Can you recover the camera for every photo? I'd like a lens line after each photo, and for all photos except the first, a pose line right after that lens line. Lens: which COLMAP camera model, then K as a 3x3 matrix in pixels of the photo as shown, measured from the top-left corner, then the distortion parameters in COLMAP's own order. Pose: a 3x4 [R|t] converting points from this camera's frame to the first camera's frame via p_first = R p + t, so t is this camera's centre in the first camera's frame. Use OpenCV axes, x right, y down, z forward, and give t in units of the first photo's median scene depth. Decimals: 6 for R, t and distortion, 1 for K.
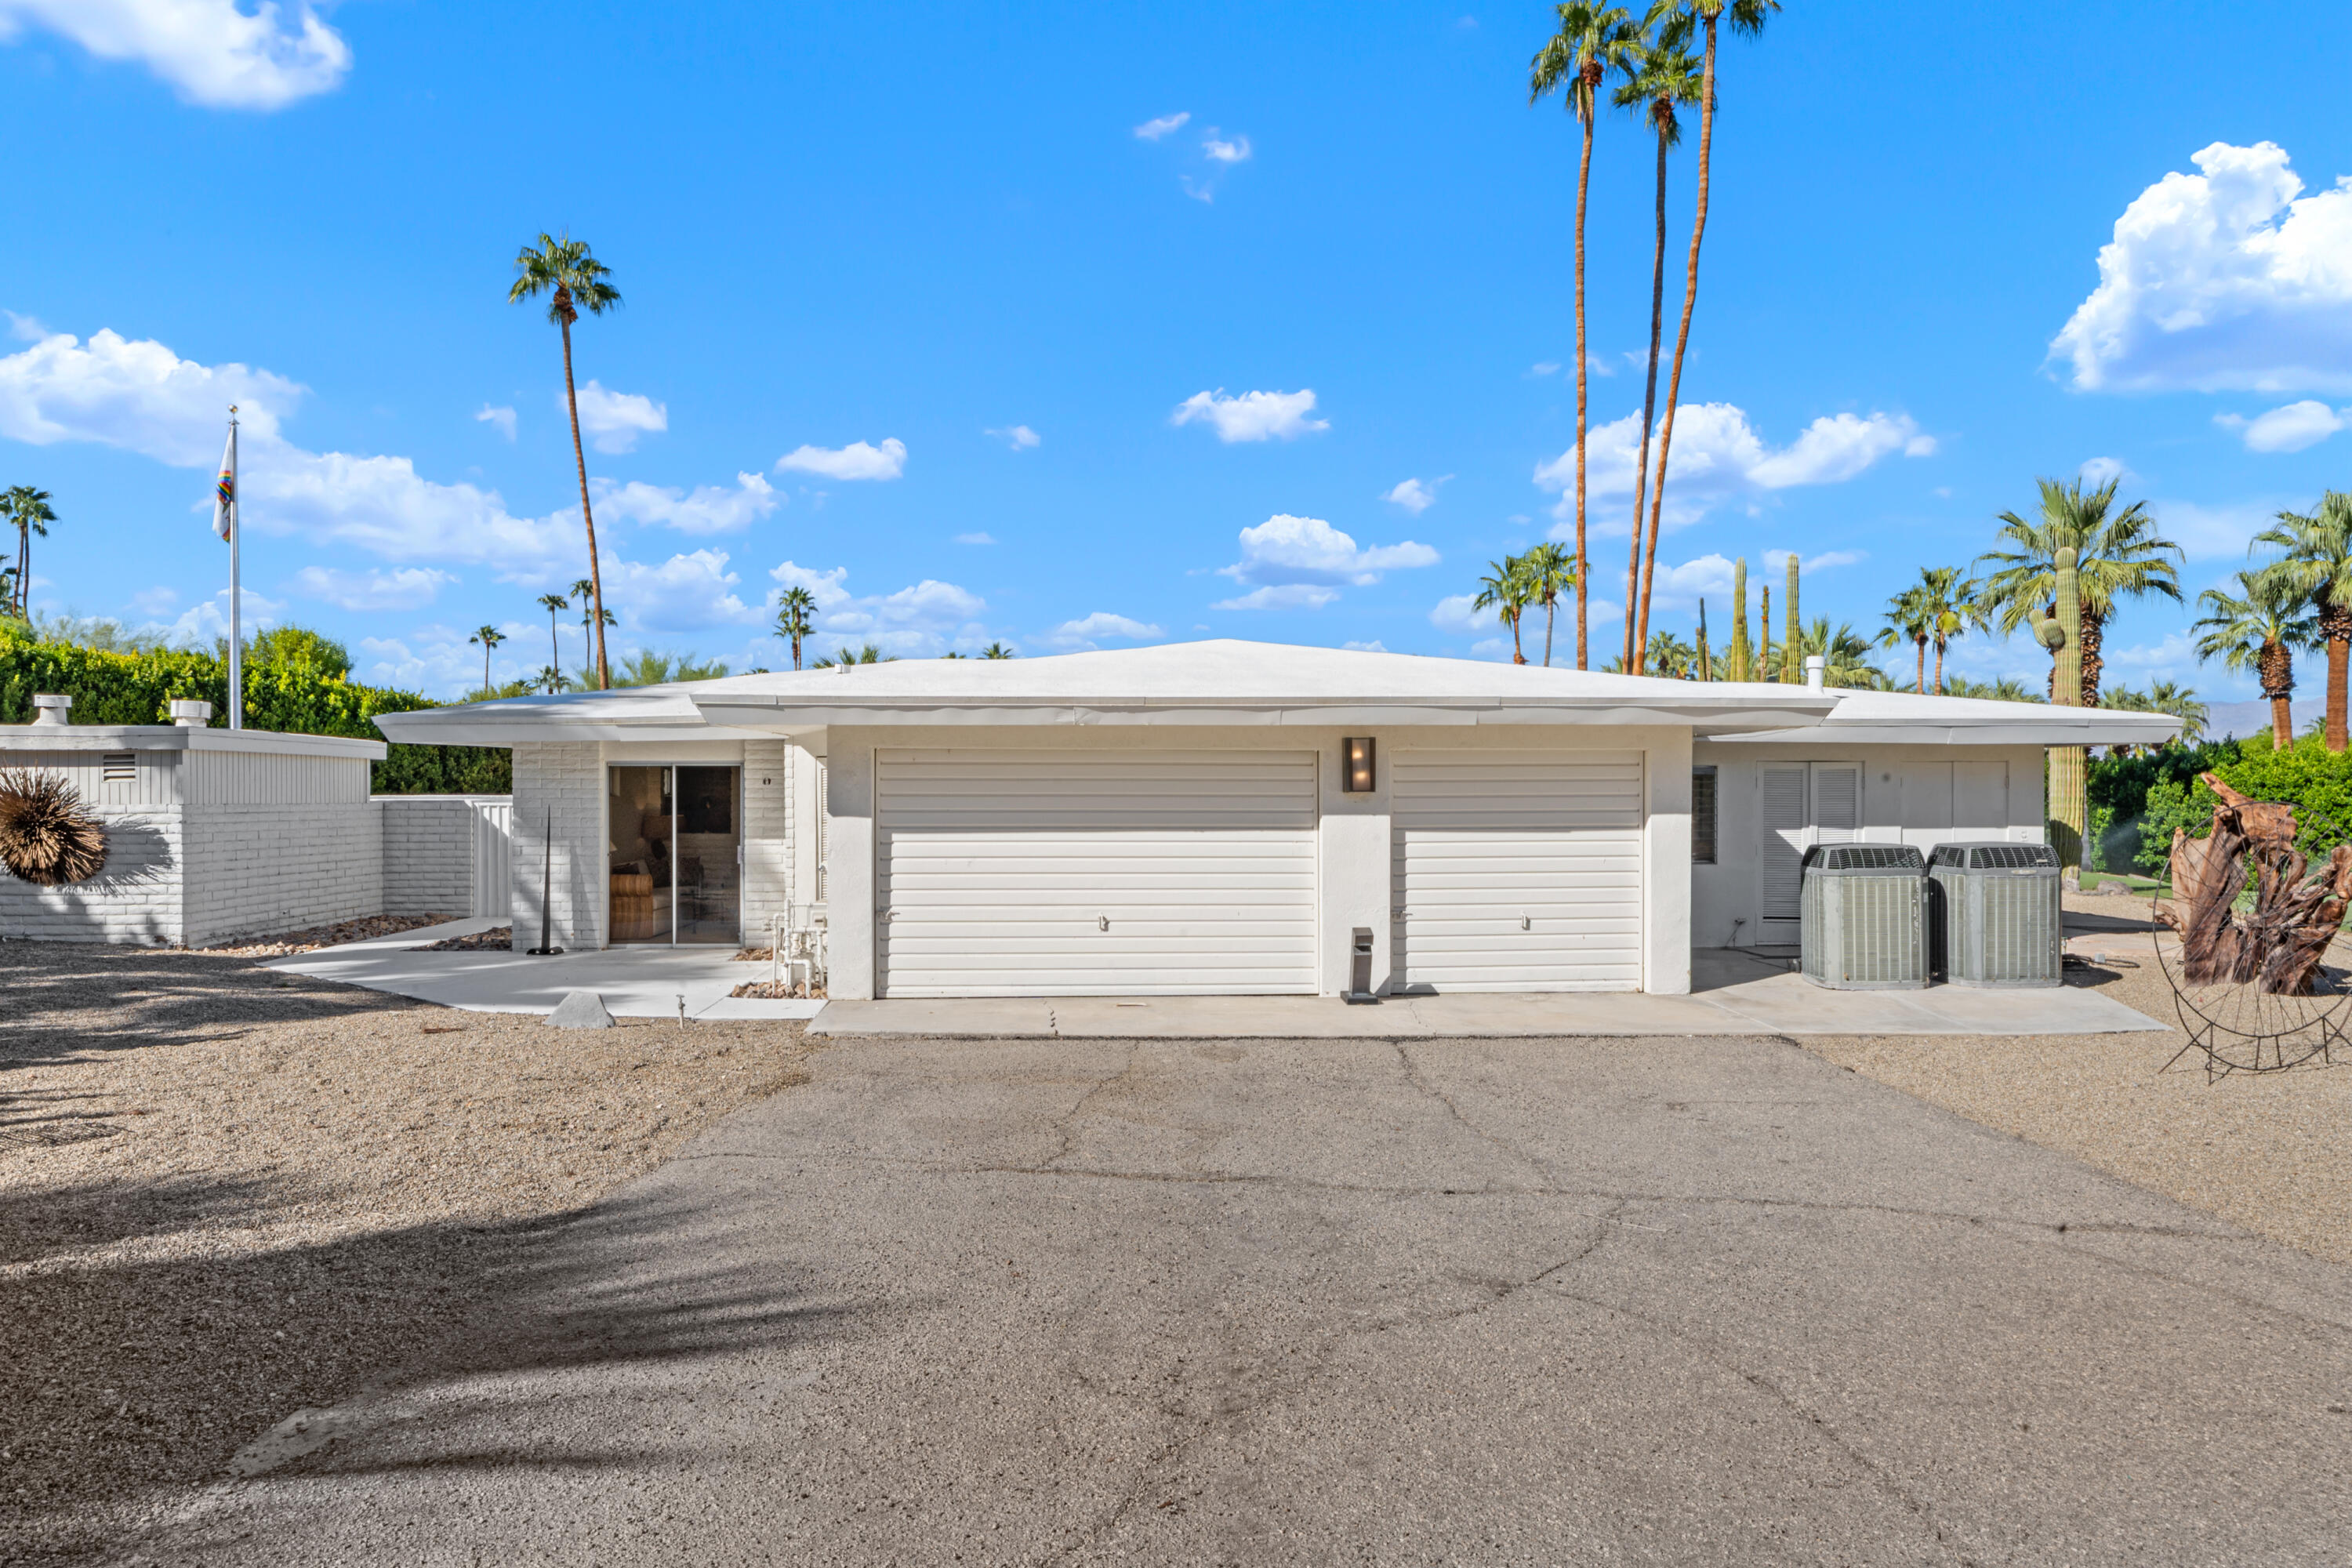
lens RADIAL K [[1458.4, 0, 1175.1], [0, 1458.4, 796.9], [0, 0, 1]] dist [-0.001339, 0.001382]
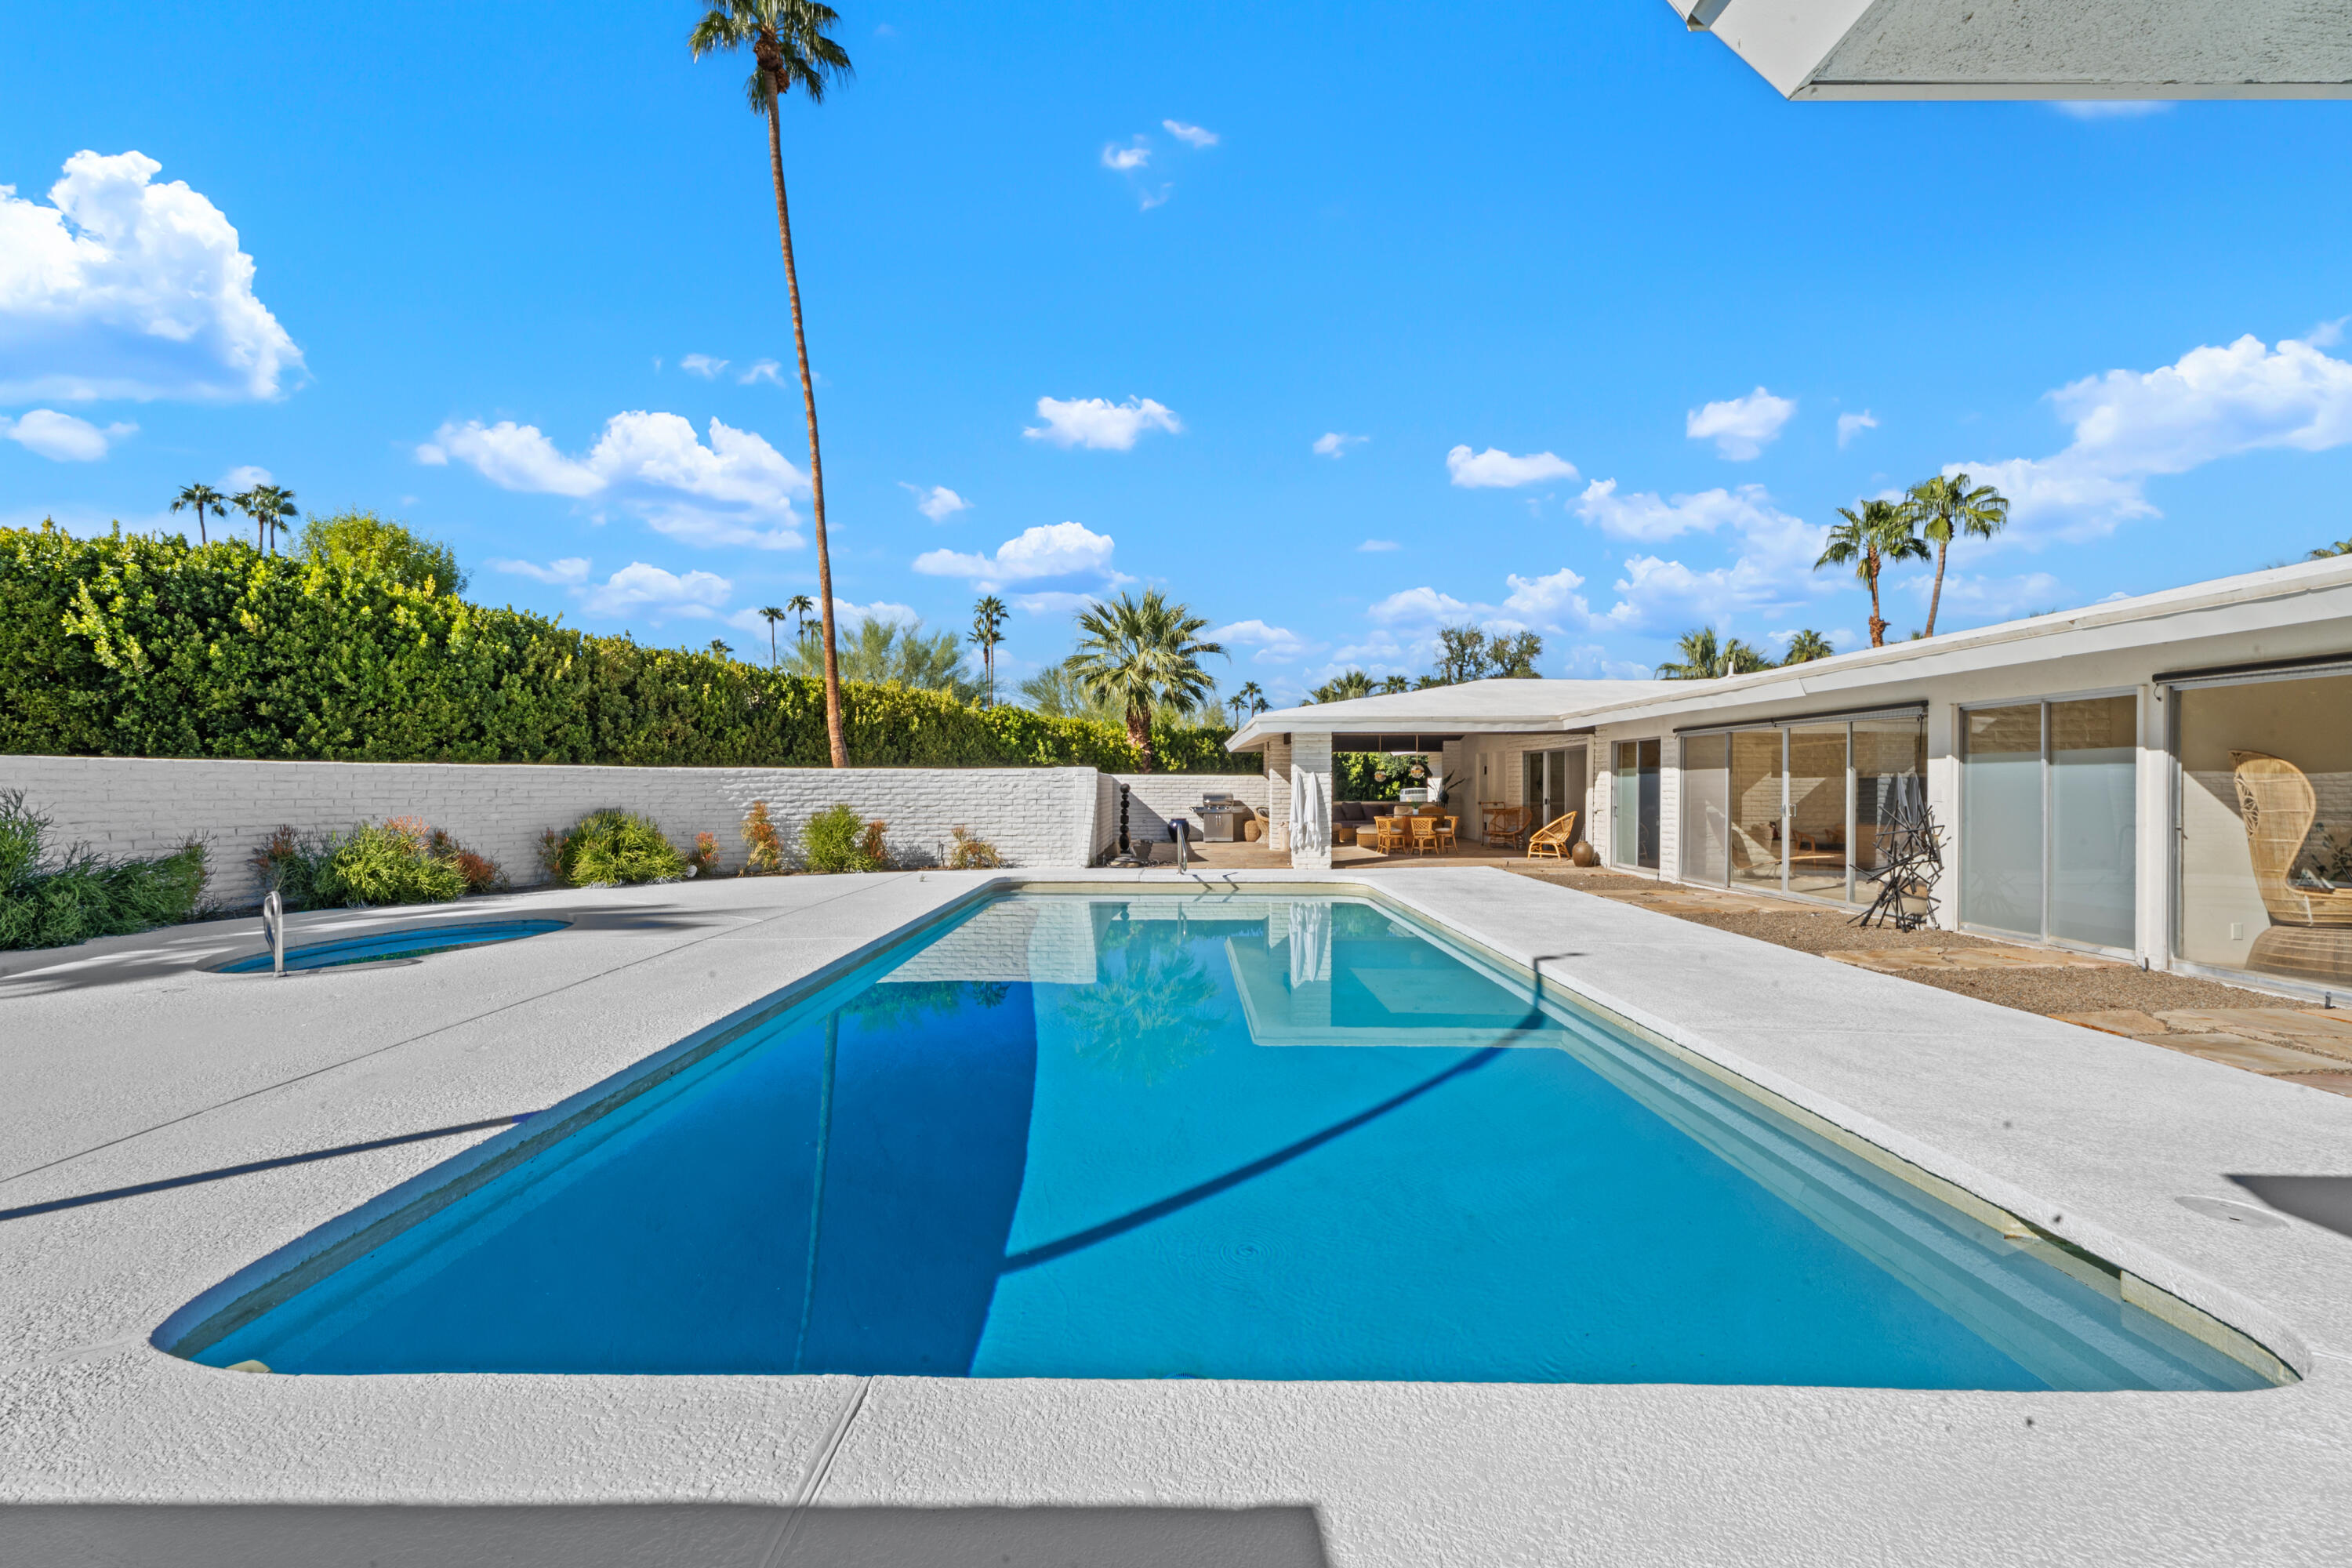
lens RADIAL K [[1060.6, 0, 1184.3], [0, 1060.6, 789.5], [0, 0, 1]] dist [0.001869, 0.000114]
pose [[0.999306, 0.002842, -0.037138, -0.217371], [-0.002899, 0.999995, -0.001485, 0.007285], [0.037134, 0.001591, 0.999309, 0.538716]]
